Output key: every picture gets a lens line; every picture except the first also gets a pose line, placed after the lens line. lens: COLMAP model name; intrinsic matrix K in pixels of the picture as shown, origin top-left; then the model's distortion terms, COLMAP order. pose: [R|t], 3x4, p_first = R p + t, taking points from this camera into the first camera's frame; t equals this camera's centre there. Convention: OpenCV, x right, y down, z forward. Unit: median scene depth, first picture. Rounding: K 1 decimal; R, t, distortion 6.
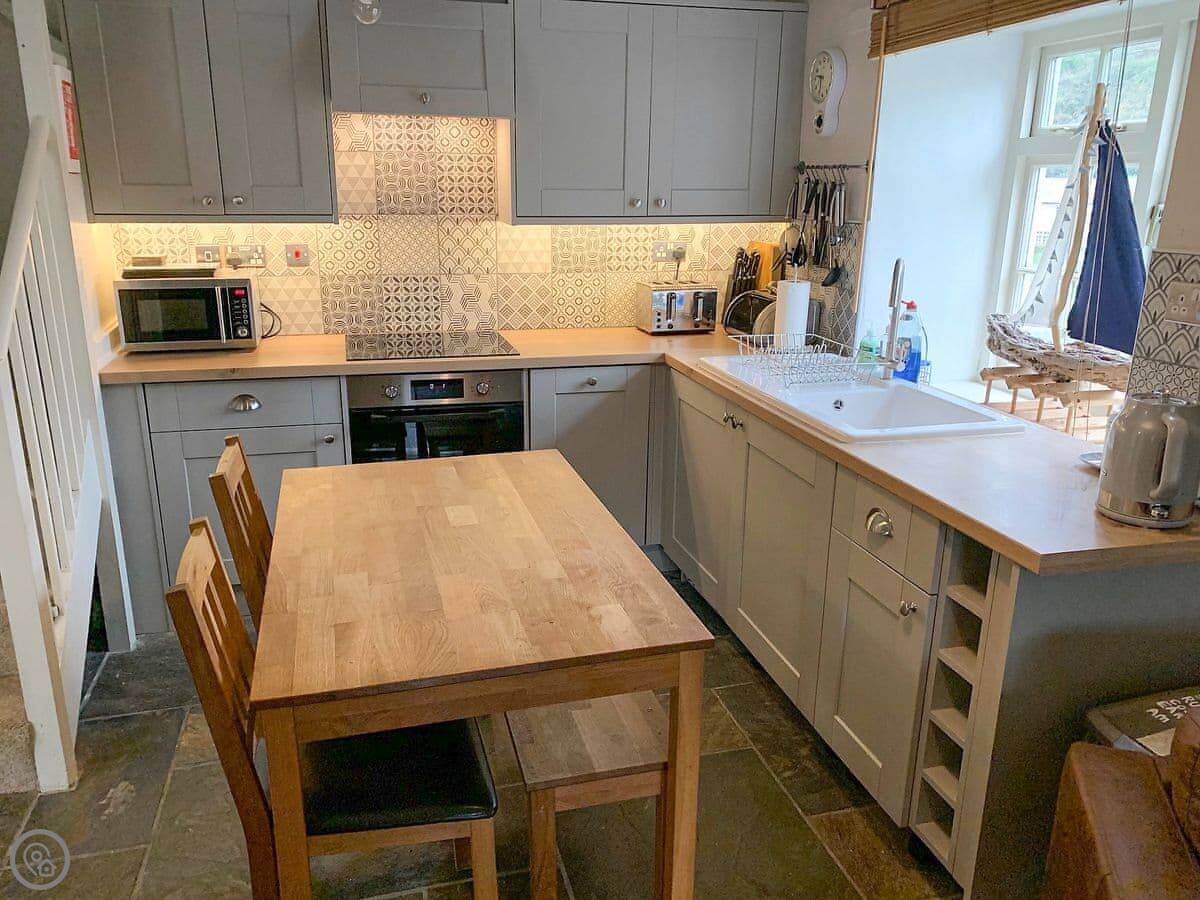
lens RADIAL K [[916.0, 0, 600.8], [0, 916.0, 458.2], [0, 0, 1]] dist [0.017090, -0.010000]
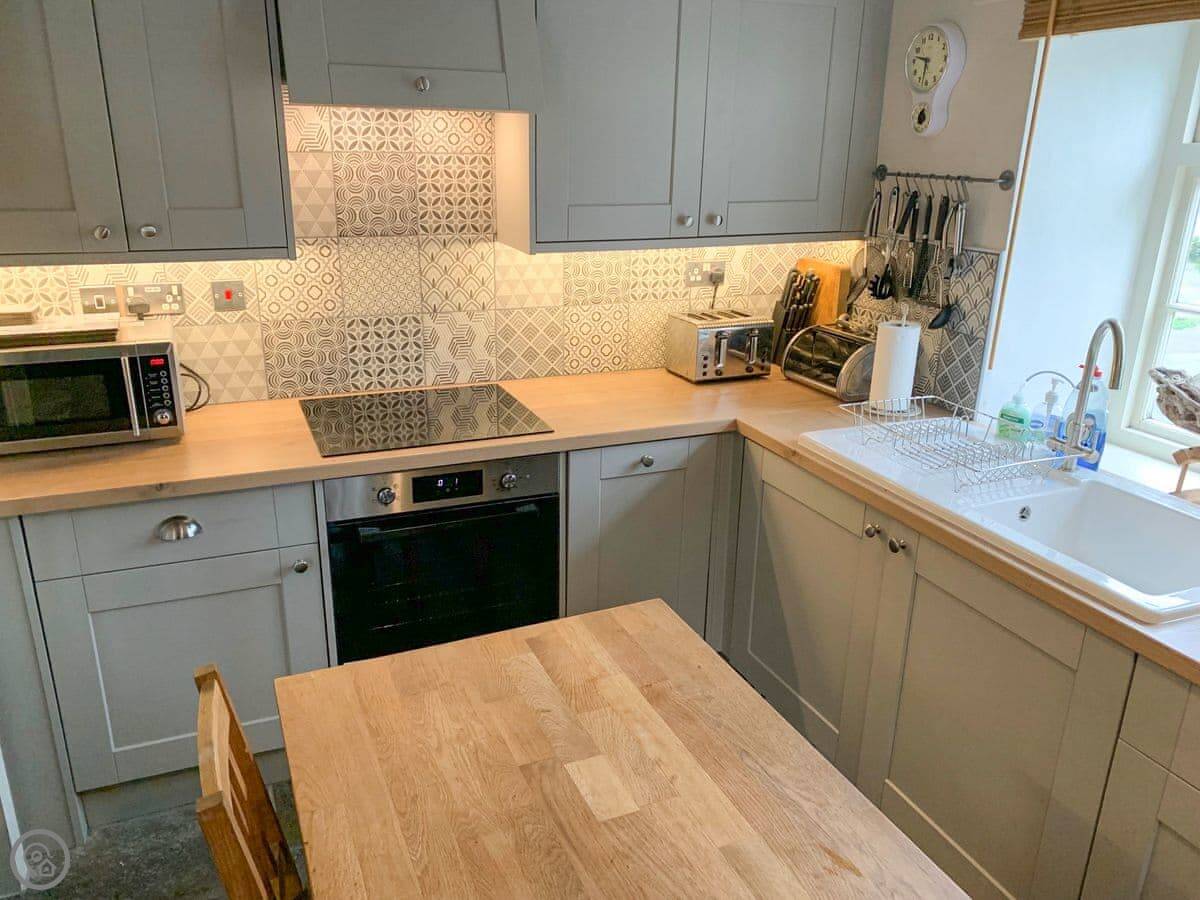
lens RADIAL K [[916.0, 0, 598.9], [0, 916.0, 454.7], [0, 0, 1]] dist [0.017090, -0.010000]
pose [[0.990941, -0.039175, 0.128456, -0.145246], [0.034029, 0.998537, 0.042015, -0.121707], [-0.129914, -0.037264, 0.990825, 0.249769]]
